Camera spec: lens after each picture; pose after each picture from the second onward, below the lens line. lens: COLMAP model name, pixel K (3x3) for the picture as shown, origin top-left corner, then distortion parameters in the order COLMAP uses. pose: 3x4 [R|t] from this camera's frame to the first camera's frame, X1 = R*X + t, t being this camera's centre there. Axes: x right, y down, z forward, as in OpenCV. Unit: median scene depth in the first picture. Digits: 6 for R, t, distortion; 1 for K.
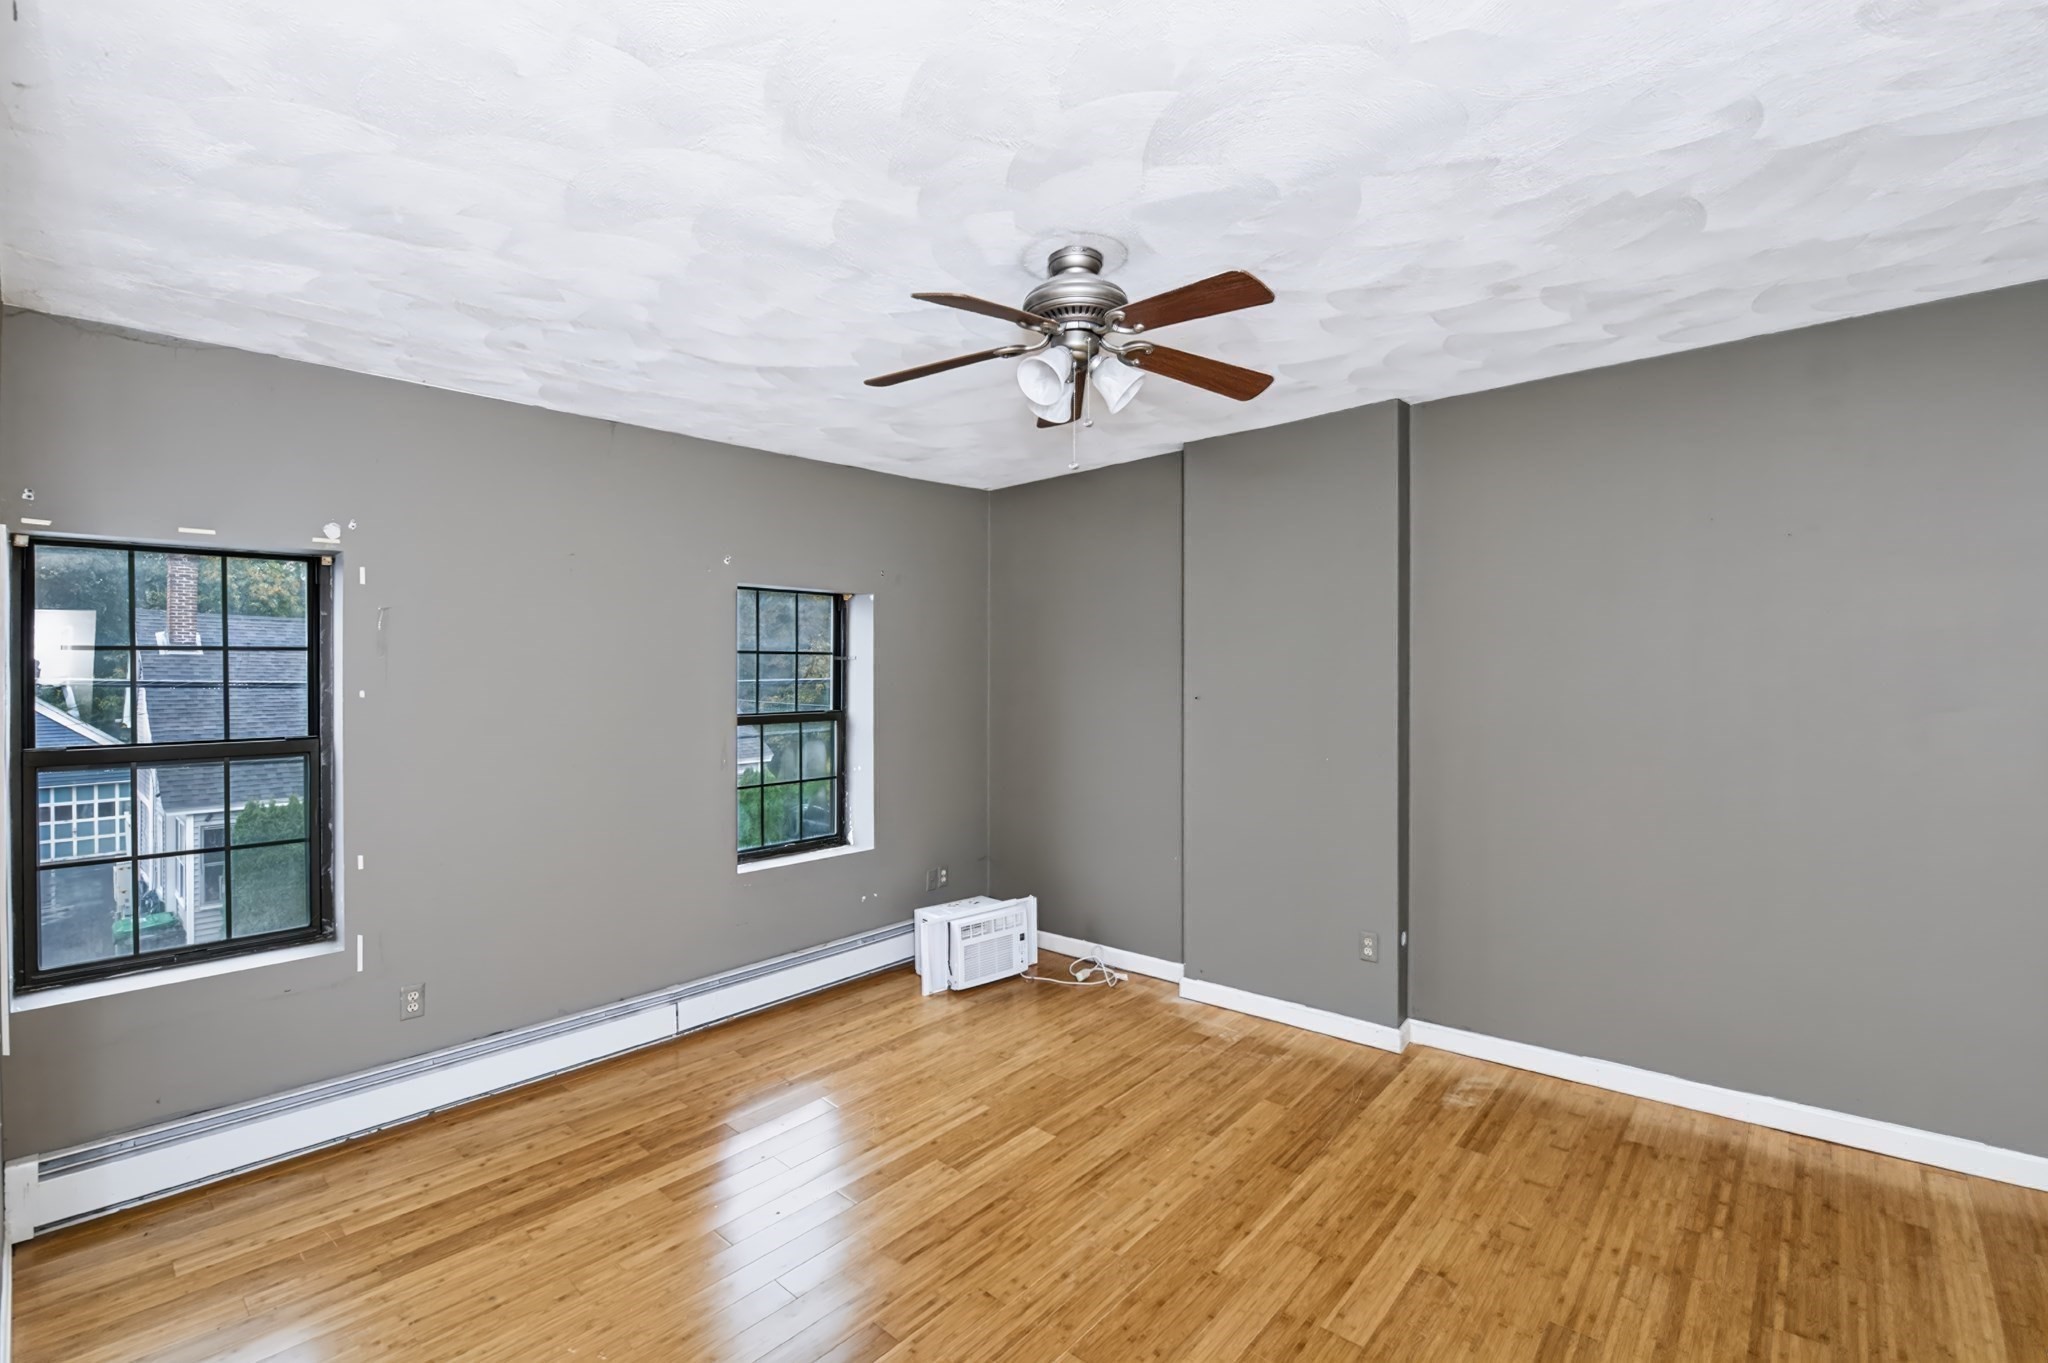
lens RADIAL K [[947.3, 0, 1030.1], [0, 947.3, 670.5], [0, 0, 1]] dist [-0.001561, -0.008656]
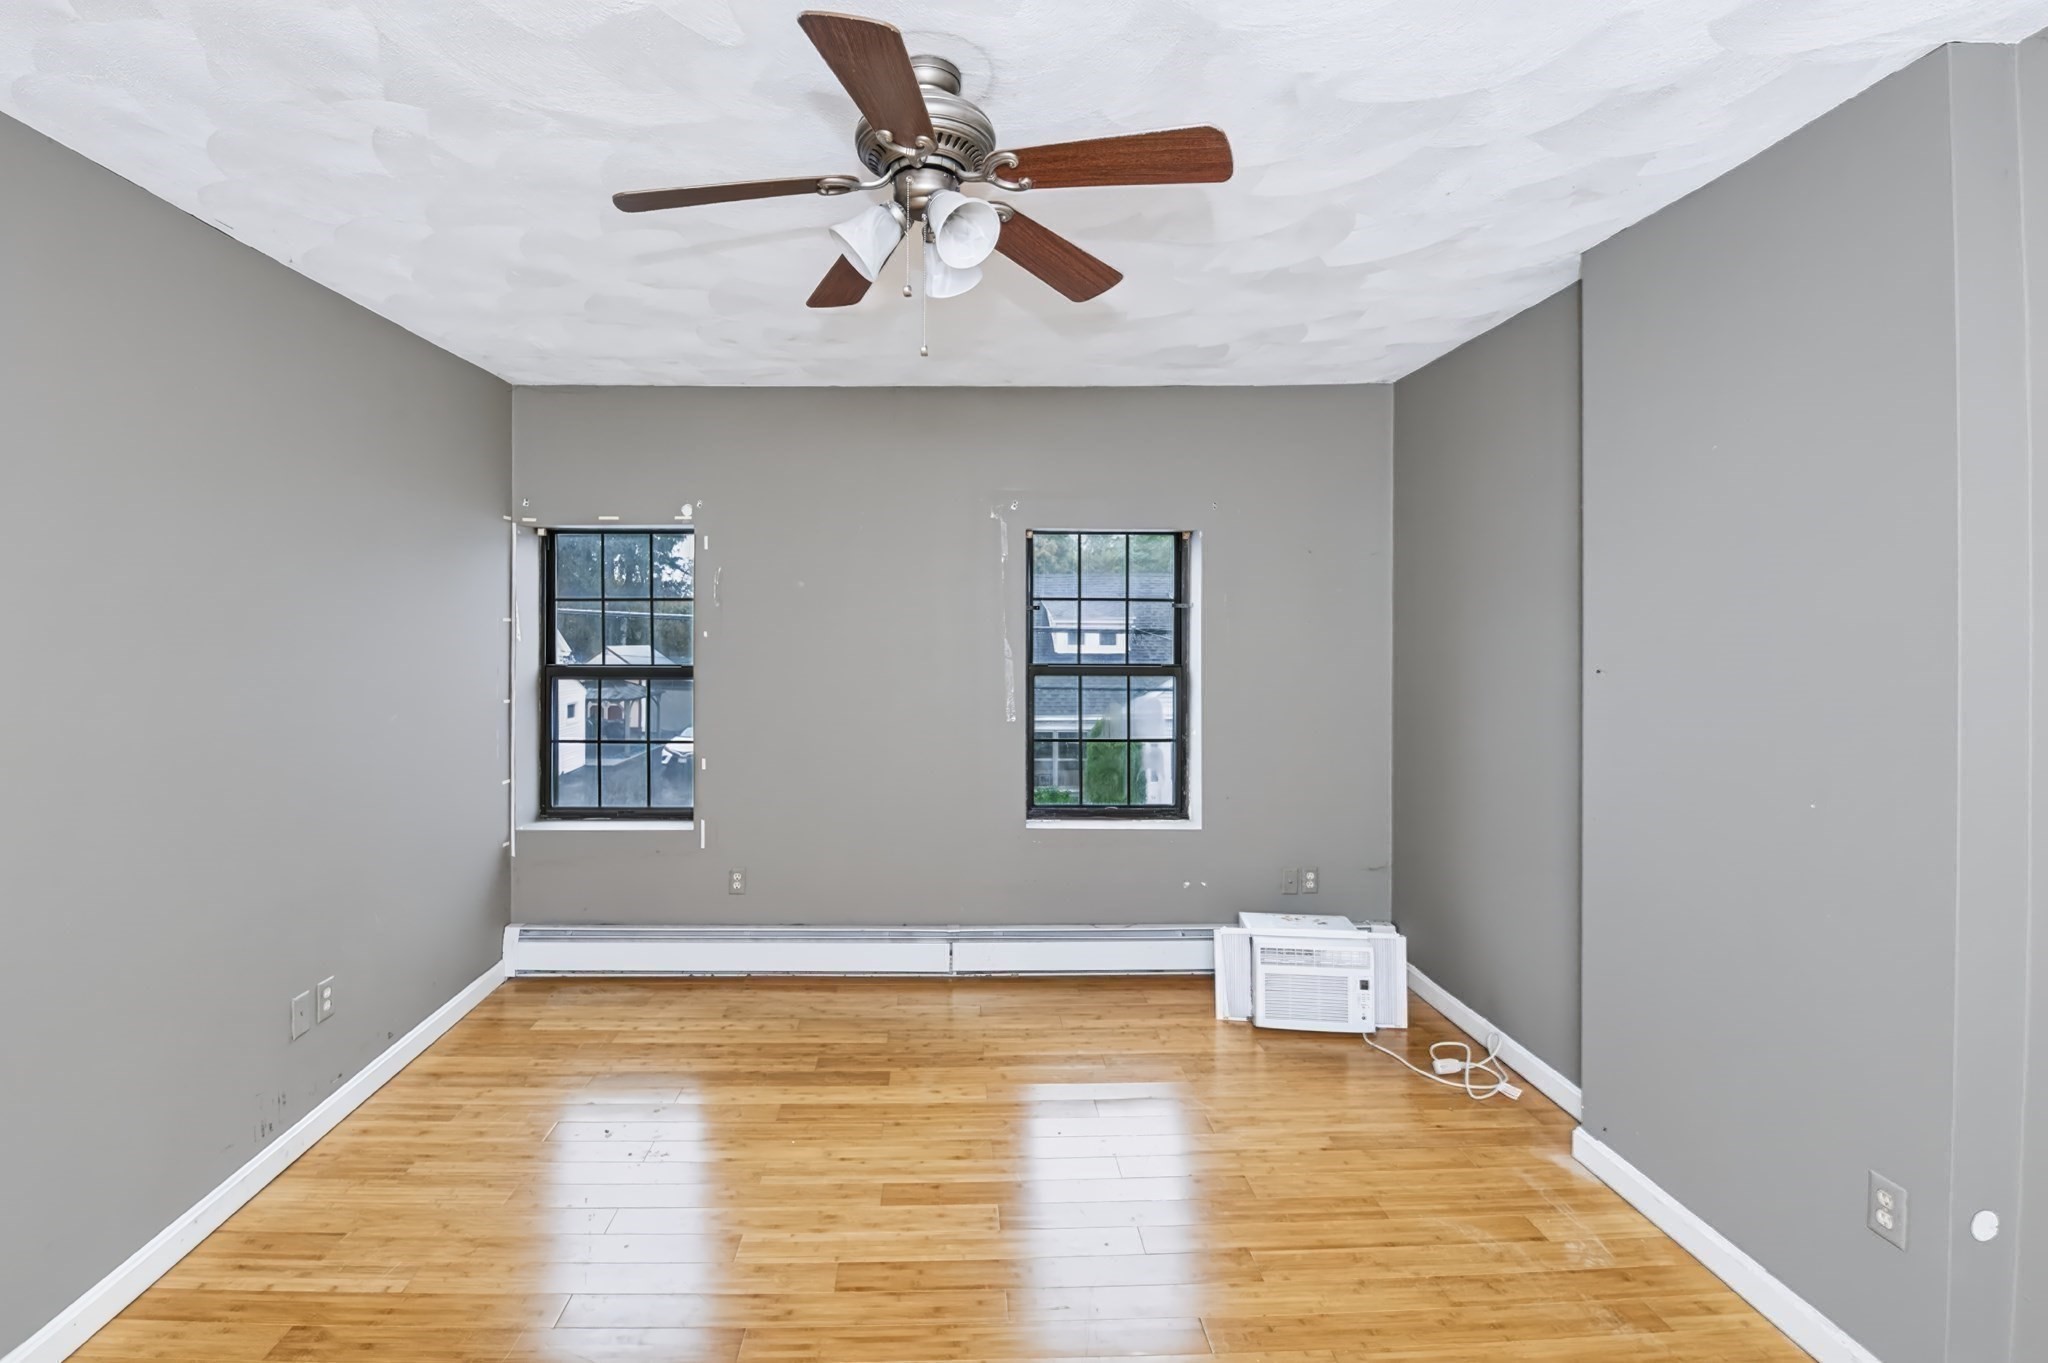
lens RADIAL K [[947.3, 0, 995.7], [0, 947.3, 609.8], [0, 0, 1]] dist [-0.001561, -0.008656]
pose [[0.653402, 0.000613, -0.757011, 0.415696], [-0.007522, 0.999956, -0.005683, -0.002922], [0.756974, 0.009408, 0.653378, 0.350433]]
